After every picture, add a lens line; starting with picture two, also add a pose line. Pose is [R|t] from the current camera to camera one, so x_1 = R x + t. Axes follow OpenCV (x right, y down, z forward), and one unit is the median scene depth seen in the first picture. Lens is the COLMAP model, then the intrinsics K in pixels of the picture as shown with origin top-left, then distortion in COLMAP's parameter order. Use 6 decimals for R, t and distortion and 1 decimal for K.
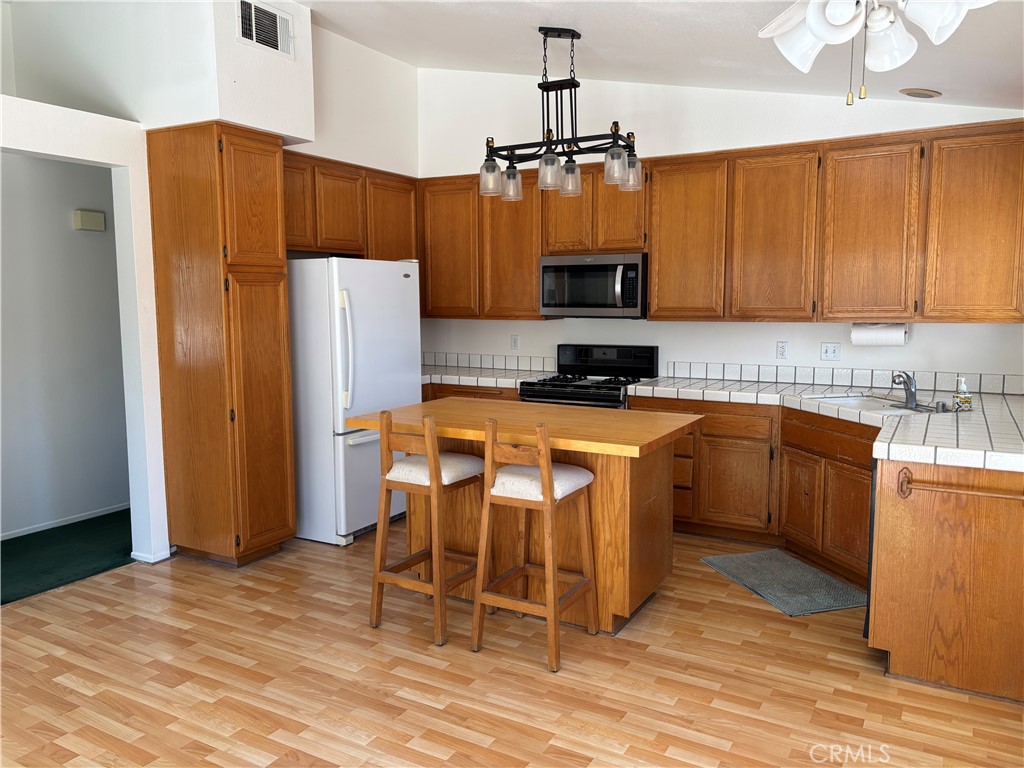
lens RADIAL K [[776.9, 0, 512.0], [0, 776.9, 378.6], [0, 0, 1]] dist [0.029188, -0.002907]
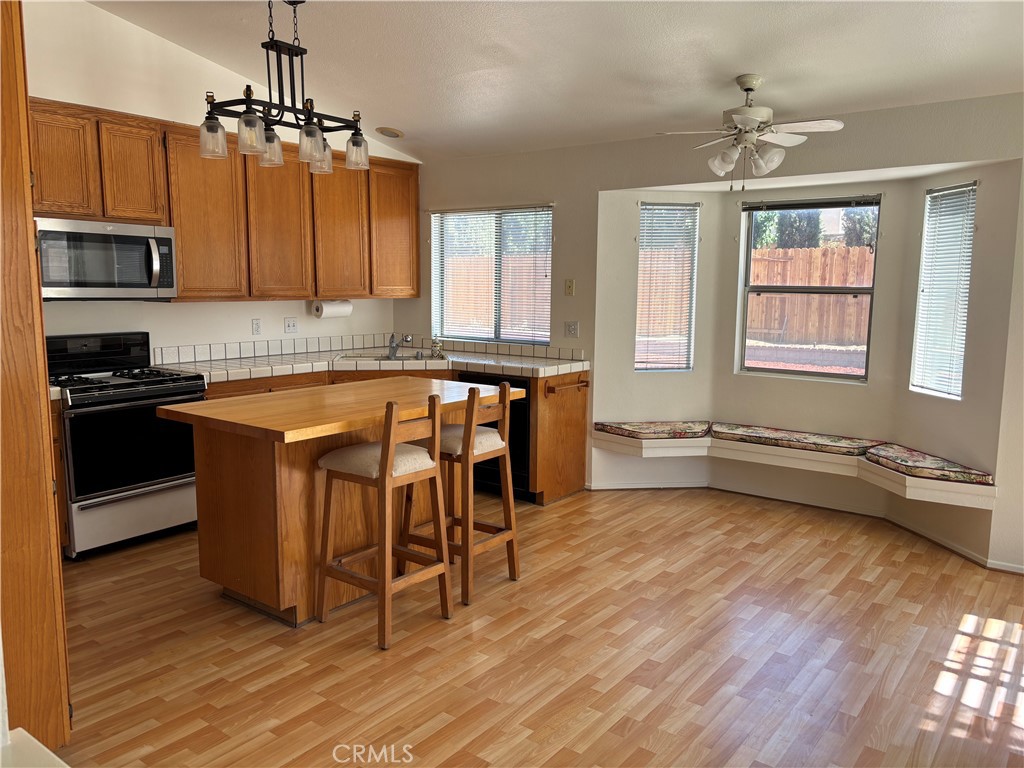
lens RADIAL K [[767.6, 0, 515.7], [0, 767.6, 383.3], [0, 0, 1]] dist [0.064970, -0.090798]
pose [[0.130393, -0.123626, 0.983725, -0.889672], [0.095987, 0.989109, 0.111579, -0.056966], [-0.986805, 0.079875, 0.140840, 0.640522]]
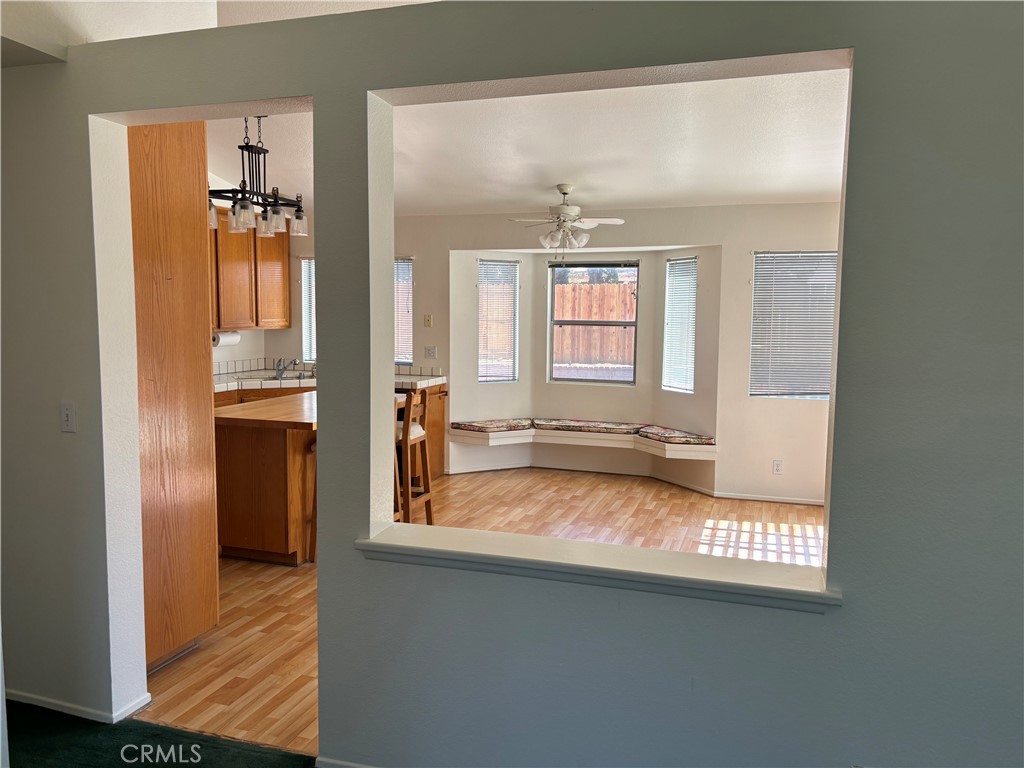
lens RADIAL K [[768.3, 0, 512.0], [0, 768.3, 376.8], [0, 0, 1]] dist [0.069911, -0.009855]
pose [[-0.194620, -0.083235, 0.977341, -1.326404], [0.093324, 0.990302, 0.102922, -0.101934], [-0.976429, 0.111240, -0.184965, 0.883354]]
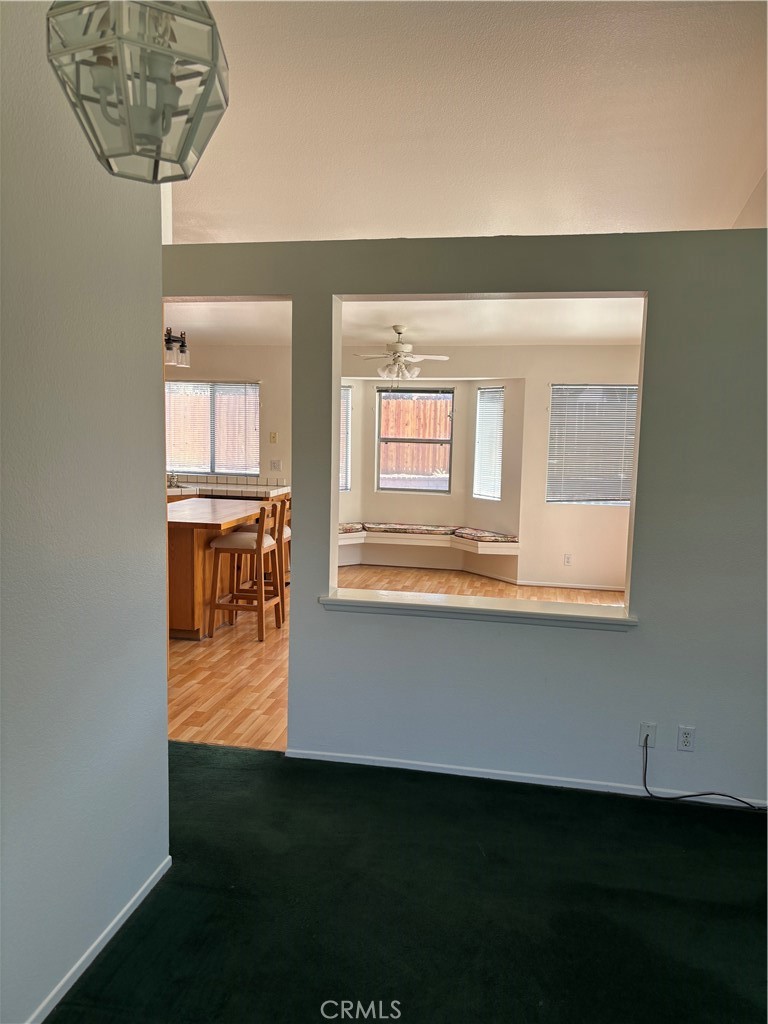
lens RADIAL K [[766.0, 0, 384.0], [0, 766.0, 512.0], [0, 0, 1]] dist [0.066404, -0.088690]
pose [[-0.317422, -0.115756, 0.941193, -1.574891], [0.079344, 0.985799, 0.148001, -0.149986], [-0.944959, 0.121657, -0.303730, 1.100171]]
